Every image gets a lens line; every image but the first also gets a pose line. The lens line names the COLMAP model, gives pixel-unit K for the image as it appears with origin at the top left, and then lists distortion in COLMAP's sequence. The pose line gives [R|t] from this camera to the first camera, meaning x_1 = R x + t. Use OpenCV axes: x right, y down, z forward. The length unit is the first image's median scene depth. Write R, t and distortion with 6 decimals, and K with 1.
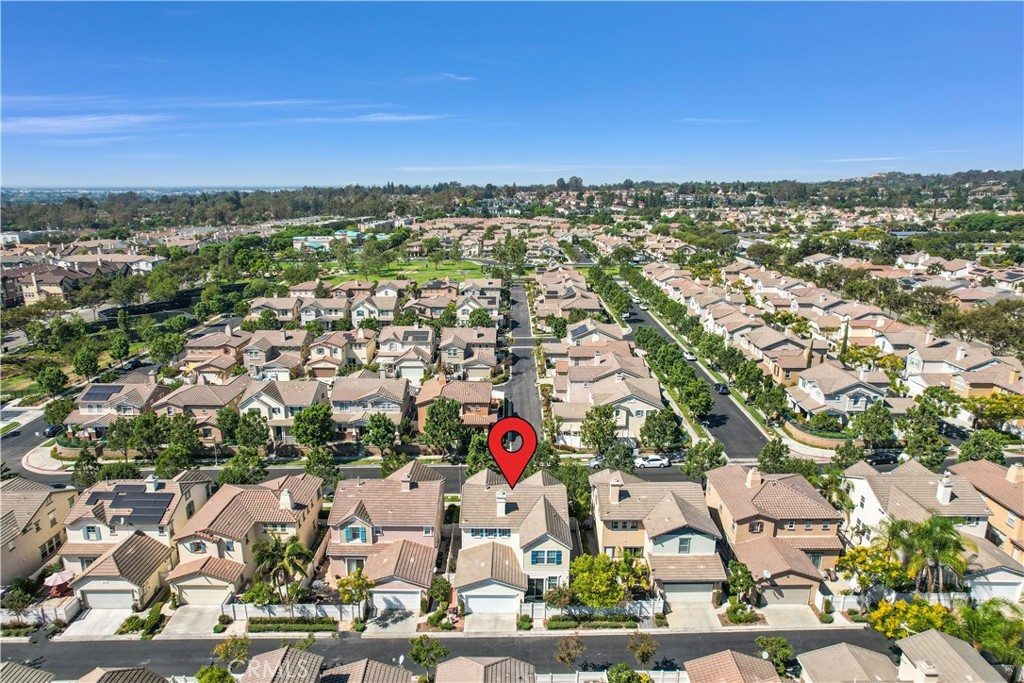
lens RADIAL K [[651.9, 0, 512.0], [0, 651.9, 341.5], [0, 0, 1]] dist [-0.071198, 0.066073]
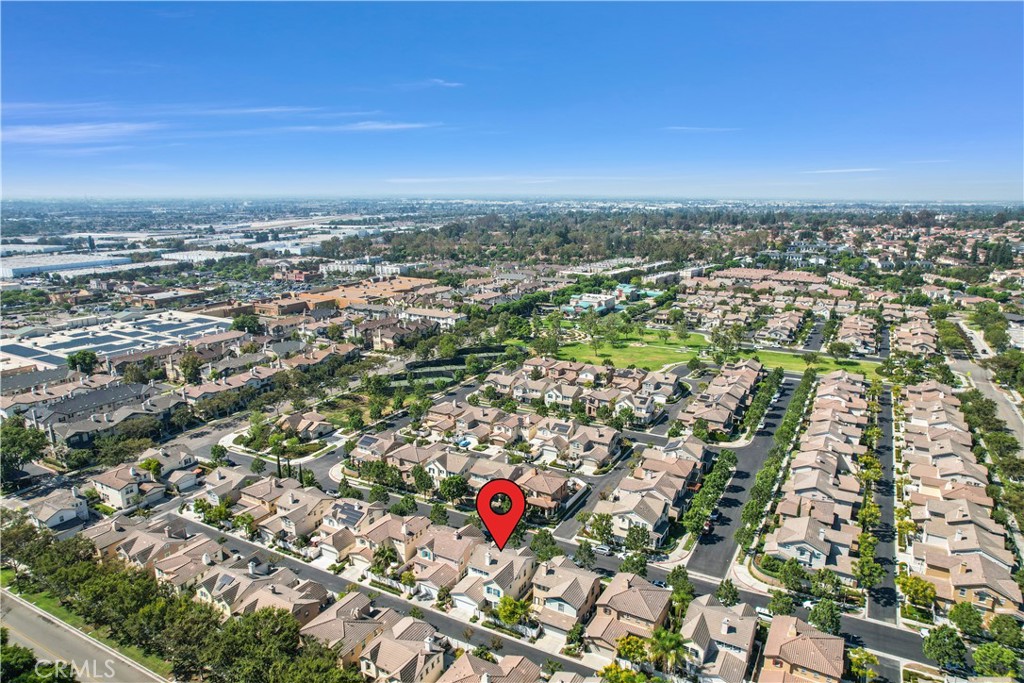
lens RADIAL K [[651.9, 0, 512.0], [0, 651.9, 341.5], [0, 0, 1]] dist [-0.071198, 0.066073]
pose [[0.869711, 0.109491, -0.481264, 0.912482], [-0.117325, 0.992996, 0.013891, -0.435139], [0.479414, 0.044383, 0.876466, -0.701308]]
